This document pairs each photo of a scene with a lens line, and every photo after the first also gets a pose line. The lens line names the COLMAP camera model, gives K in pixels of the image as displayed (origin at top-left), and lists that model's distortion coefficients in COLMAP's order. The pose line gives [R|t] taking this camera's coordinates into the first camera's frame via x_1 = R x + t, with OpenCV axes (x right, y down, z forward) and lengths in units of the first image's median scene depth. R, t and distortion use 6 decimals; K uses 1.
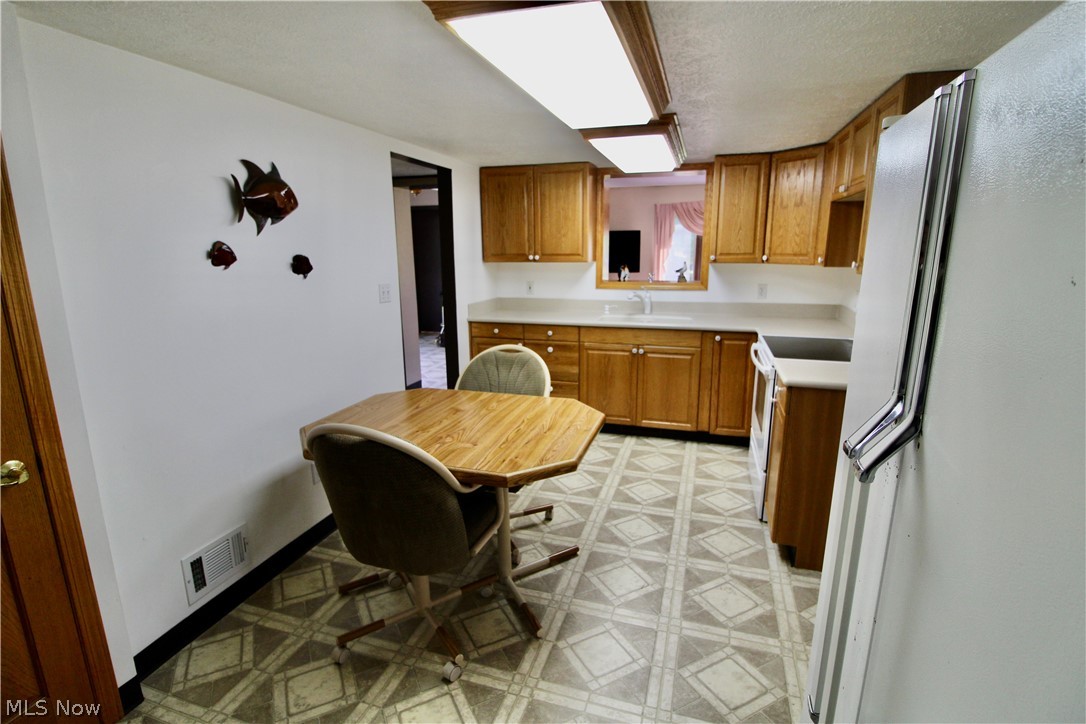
lens RADIAL K [[509.2, 0, 543.0], [0, 509.2, 362.0], [0, 0, 1]] dist [0.000533, 0.000007]
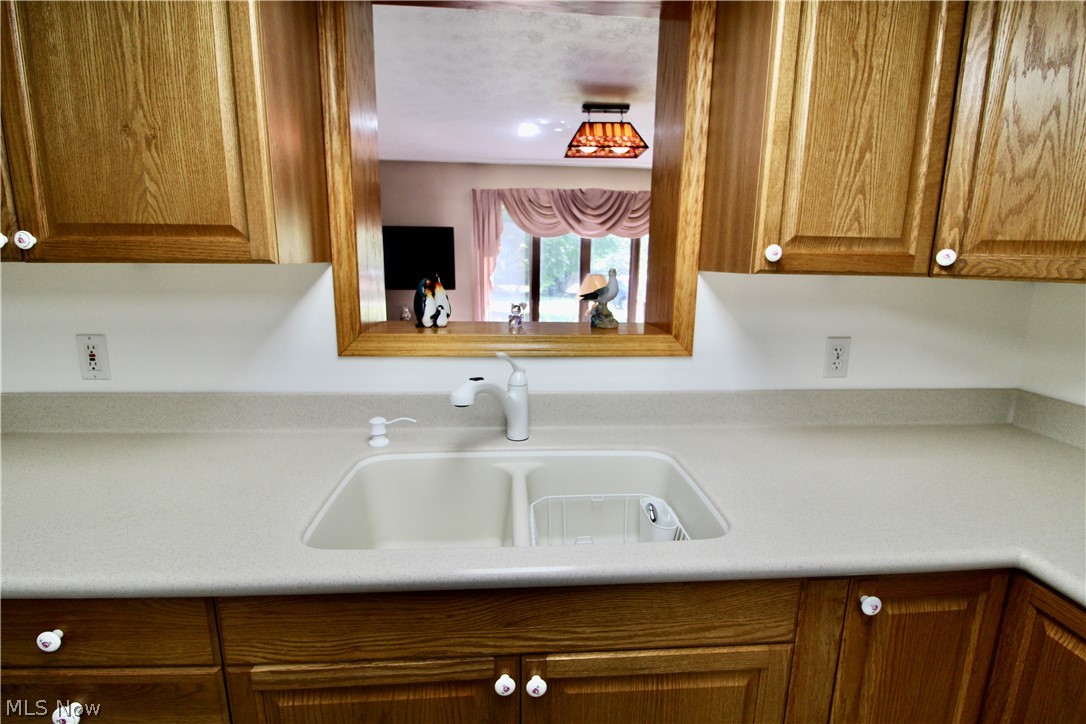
lens RADIAL K [[501.7, 0, 543.0], [0, 501.7, 362.0], [0, 0, 1]] dist [0.000375, -0.014427]
pose [[0.931665, -0.048836, 0.360021, 0.116146], [0.057880, 0.998220, -0.014378, -0.138029], [-0.358678, 0.034234, 0.932833, 0.730661]]
